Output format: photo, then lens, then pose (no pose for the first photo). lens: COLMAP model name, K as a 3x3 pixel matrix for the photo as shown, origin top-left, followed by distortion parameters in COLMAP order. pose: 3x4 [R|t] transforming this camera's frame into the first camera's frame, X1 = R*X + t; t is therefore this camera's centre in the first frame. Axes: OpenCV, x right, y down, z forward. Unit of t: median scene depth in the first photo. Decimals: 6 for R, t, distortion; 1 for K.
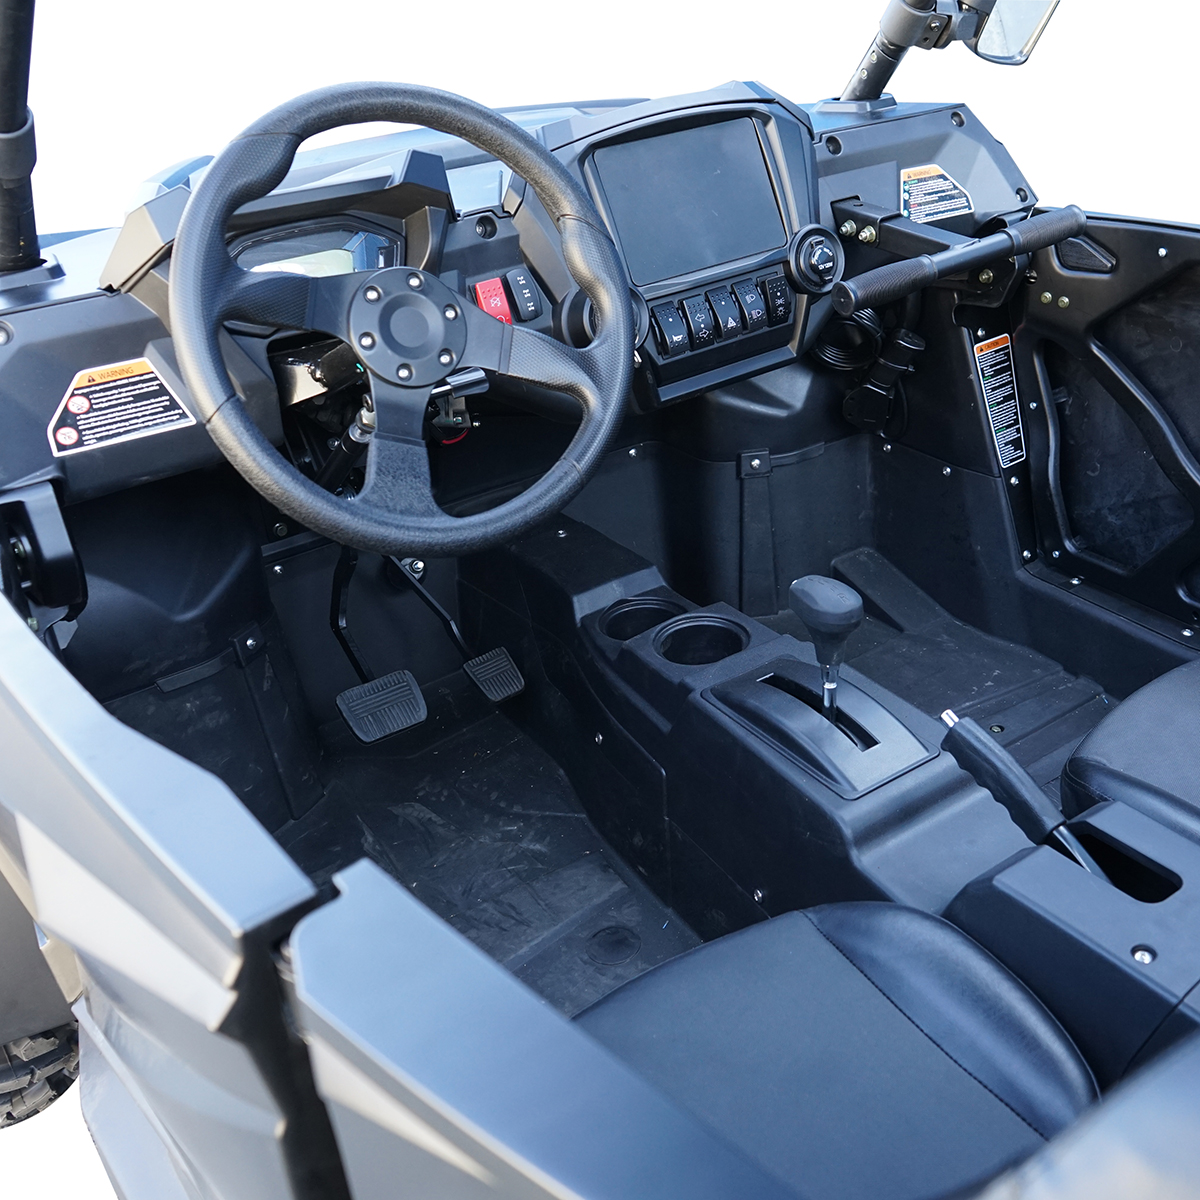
lens RADIAL K [[1077.8, 0, 600.0], [0, 1077.8, 600.0], [0, 0, 1]] dist [-0.009998, 0.000388]
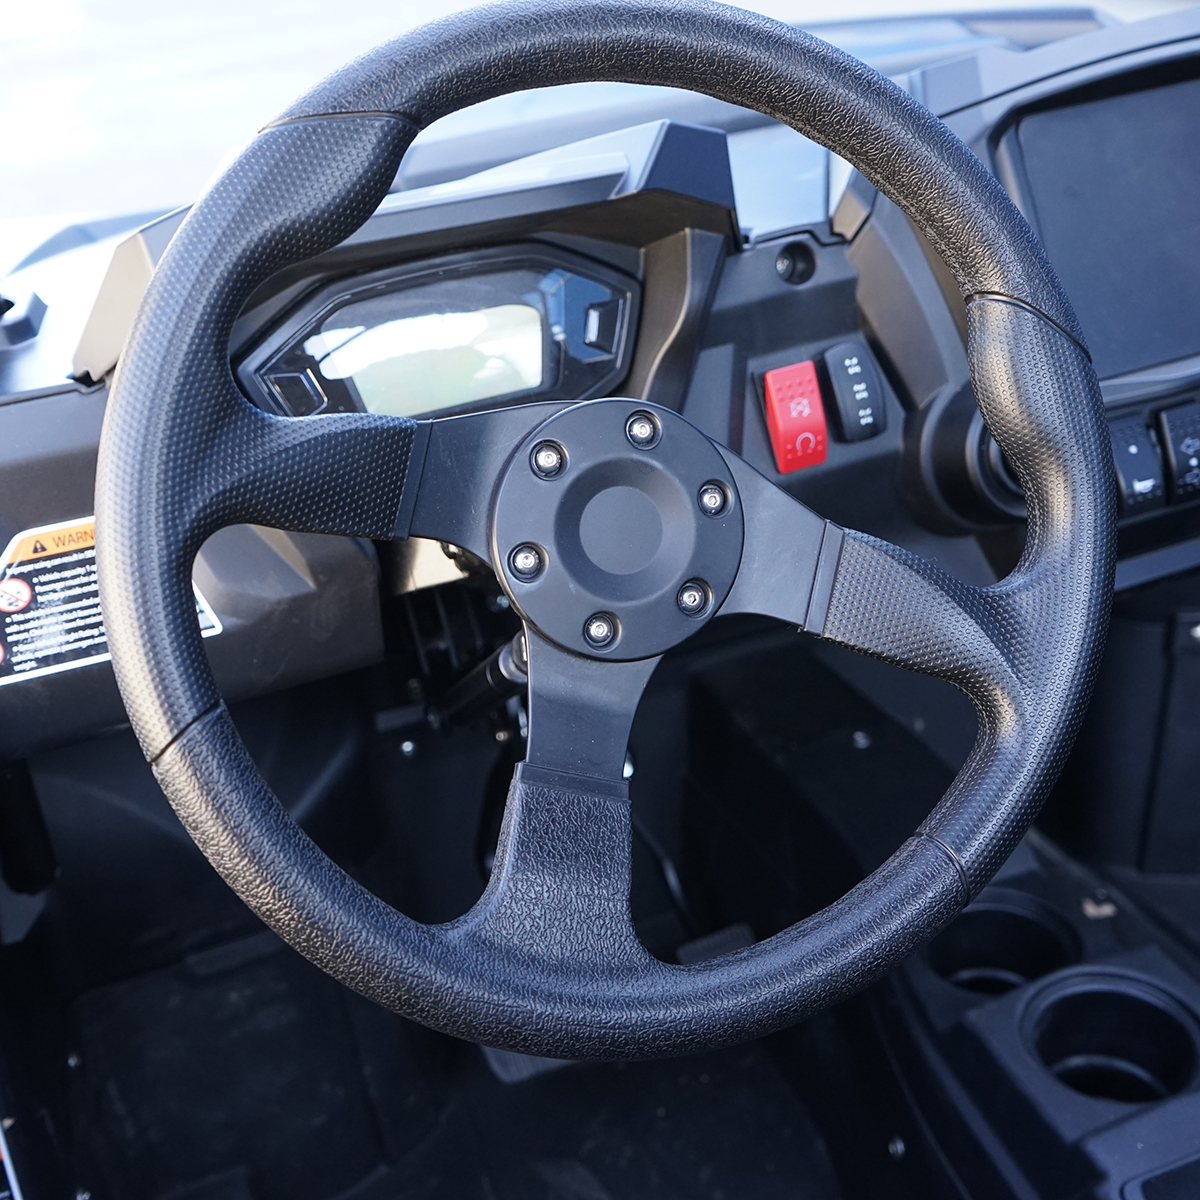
lens RADIAL K [[1217.9, 0, 600.0], [0, 1217.9, 600.0], [0, 0, 1]] dist [-0.019135, 0.004562]
pose [[0.974454, 0.101358, -0.200412, -0.069330], [-0.094841, 0.994611, 0.041883, -0.217196], [0.203577, -0.021806, 0.978816, 0.432145]]
